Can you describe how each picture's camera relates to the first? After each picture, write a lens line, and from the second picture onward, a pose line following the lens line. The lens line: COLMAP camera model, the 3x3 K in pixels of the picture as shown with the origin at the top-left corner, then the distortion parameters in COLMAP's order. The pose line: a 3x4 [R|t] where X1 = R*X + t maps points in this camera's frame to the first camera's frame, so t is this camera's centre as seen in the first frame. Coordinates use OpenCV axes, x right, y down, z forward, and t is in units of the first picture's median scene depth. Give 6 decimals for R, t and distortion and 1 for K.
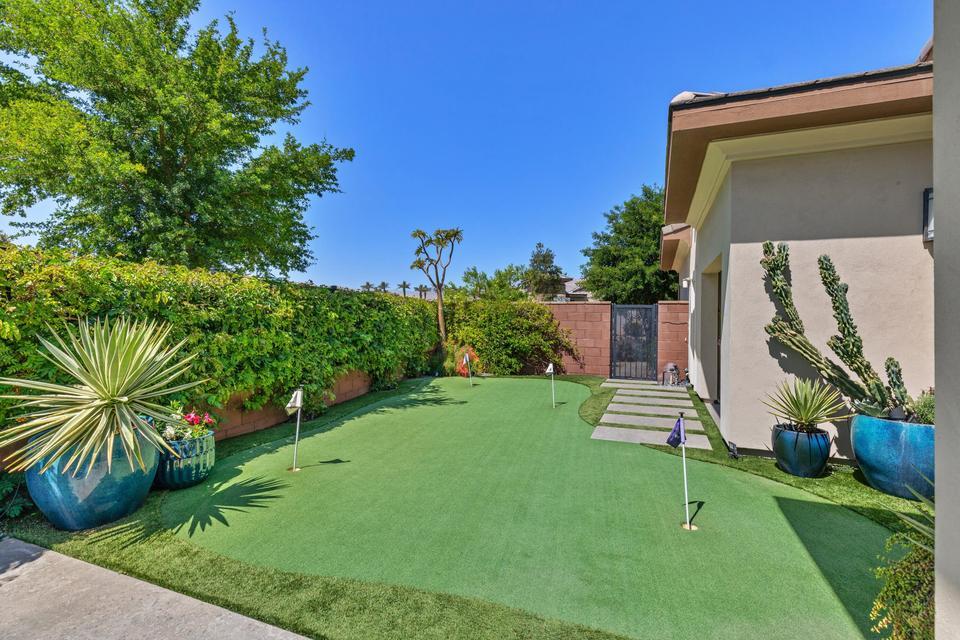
lens RADIAL K [[440.0, 0, 481.9], [0, 440.0, 324.9], [0, 0, 1]] dist [0.003429, 0.000148]
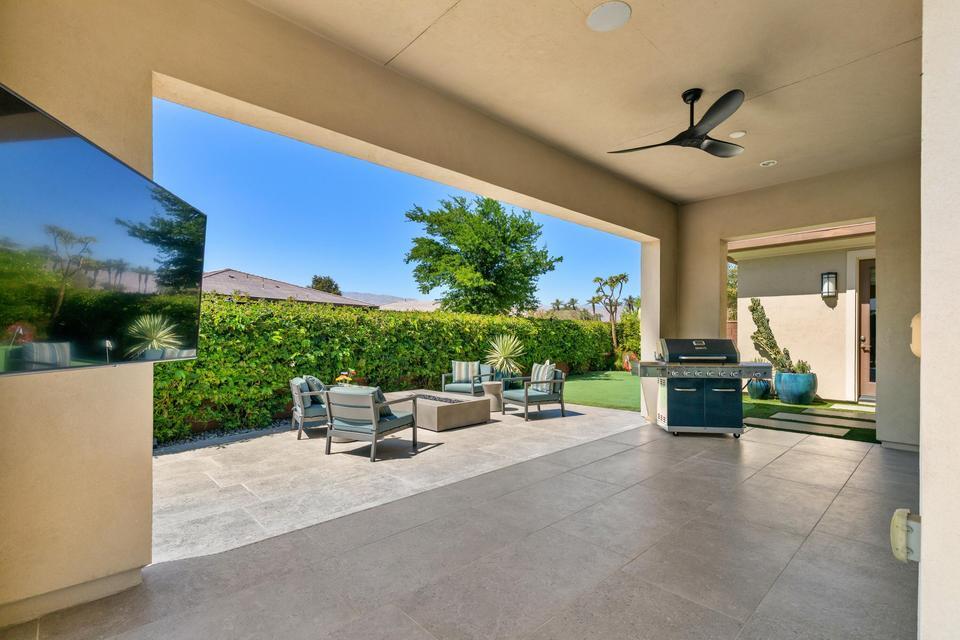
lens RADIAL K [[440.0, 0, 481.9], [0, 440.0, 324.9], [0, 0, 1]] dist [0.003429, 0.000148]
pose [[0.911386, -0.018421, -0.411141, 0.125383], [0.003238, 0.999288, -0.037595, 0.010139], [0.411540, 0.032933, 0.910796, -0.608797]]
